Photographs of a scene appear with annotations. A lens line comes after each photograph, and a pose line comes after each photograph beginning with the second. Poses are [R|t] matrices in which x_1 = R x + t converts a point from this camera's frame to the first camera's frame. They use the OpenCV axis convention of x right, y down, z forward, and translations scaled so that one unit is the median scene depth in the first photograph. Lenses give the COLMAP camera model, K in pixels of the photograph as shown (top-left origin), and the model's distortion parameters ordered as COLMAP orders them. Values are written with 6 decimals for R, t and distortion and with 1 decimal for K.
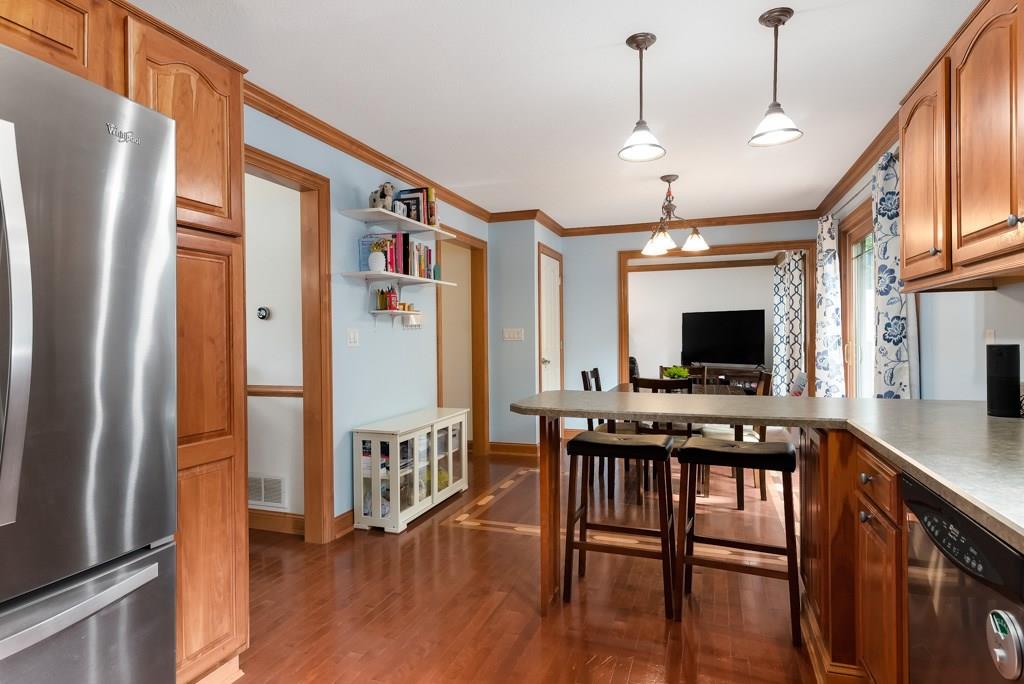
lens RADIAL K [[571.4, 0, 508.4], [0, 571.4, 330.4], [0, 0, 1]] dist [-0.000850, -0.000093]
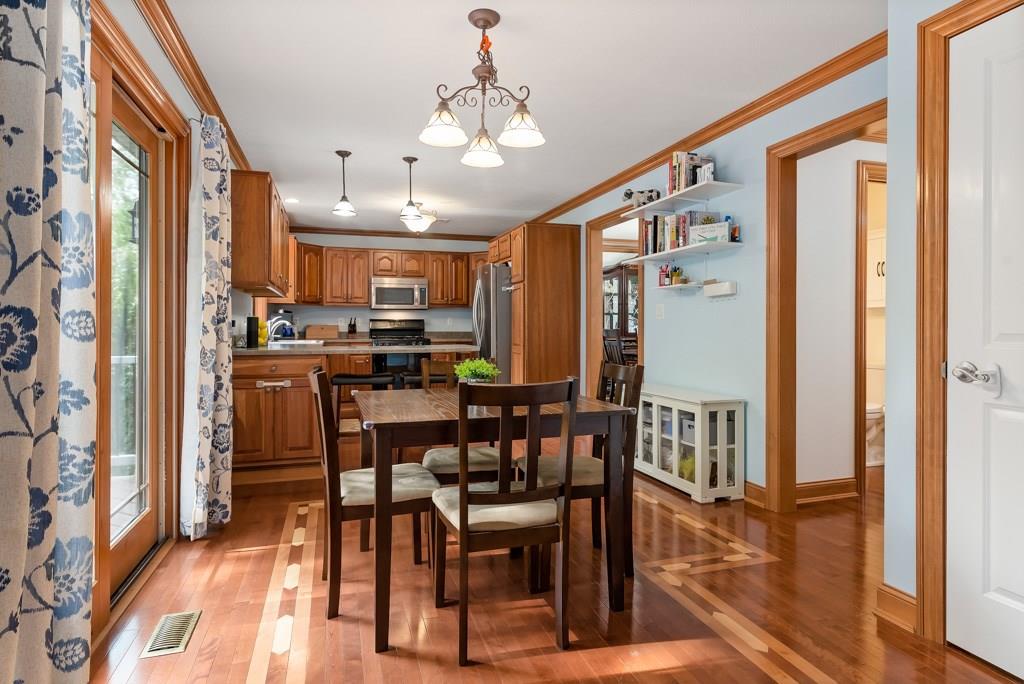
lens RADIAL K [[571.4, 0, 508.4], [0, 571.4, 330.4], [0, 0, 1]] dist [-0.000850, -0.000093]
pose [[-0.799889, 0.016450, -0.599922, 1.439751], [0.017138, 0.999843, 0.004564, 0.082999], [0.599903, -0.006631, -0.800045, 3.499890]]
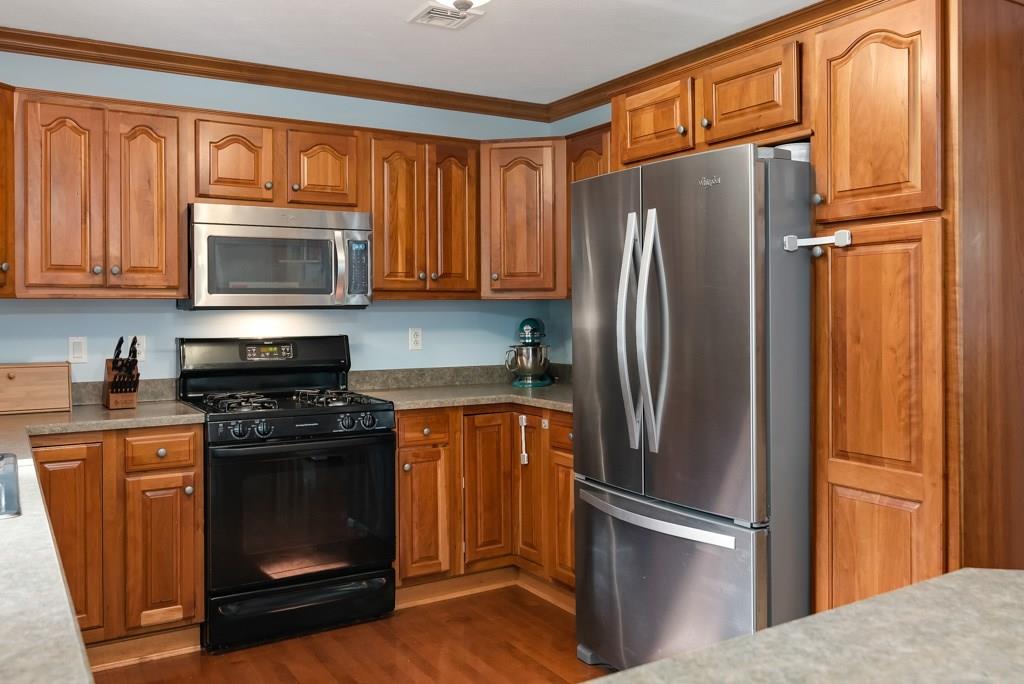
lens RADIAL K [[850.7, 0, 527.5], [0, 850.7, 320.0], [0, 0, 1]] dist [-0.000856, -0.000707]
pose [[-0.621559, 0.024231, -0.782992, 0.749223], [0.022876, 0.999657, 0.012777, -0.050286], [0.783033, -0.009970, -0.621900, 1.328570]]
